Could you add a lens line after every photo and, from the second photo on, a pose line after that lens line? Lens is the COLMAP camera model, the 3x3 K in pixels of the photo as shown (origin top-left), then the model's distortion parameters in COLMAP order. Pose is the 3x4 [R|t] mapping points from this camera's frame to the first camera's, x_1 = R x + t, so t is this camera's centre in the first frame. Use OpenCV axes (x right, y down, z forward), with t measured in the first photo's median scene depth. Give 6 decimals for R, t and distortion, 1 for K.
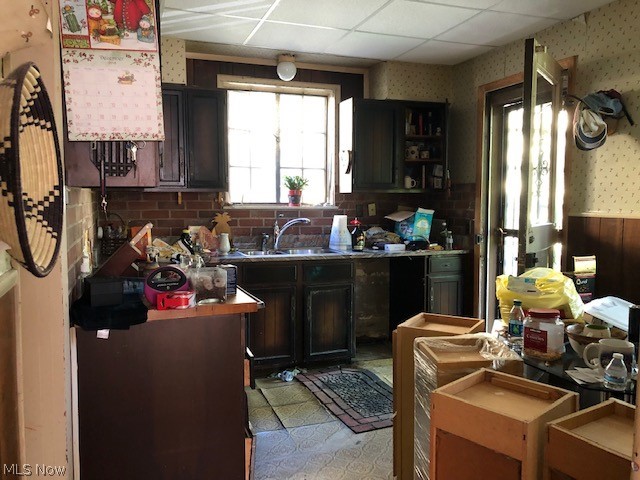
lens RADIAL K [[527.8, 0, 320.0], [0, 527.8, 240.0], [0, 0, 1]] dist [0.053136, -0.047167]
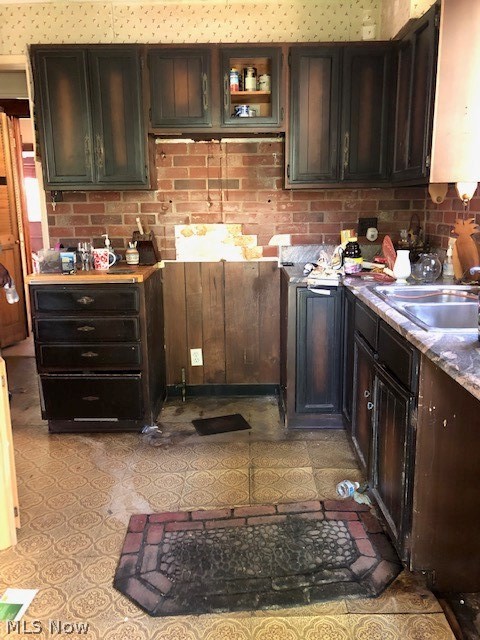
lens RADIAL K [[527.8, 0, 258.9], [0, 527.8, 317.0], [0, 0, 1]] dist [0.053136, -0.047167]
pose [[-0.367377, 0.178922, -0.912700, 0.543109], [-0.059996, 0.974719, 0.215229, -0.067797], [0.928135, 0.133829, -0.347354, 1.188574]]
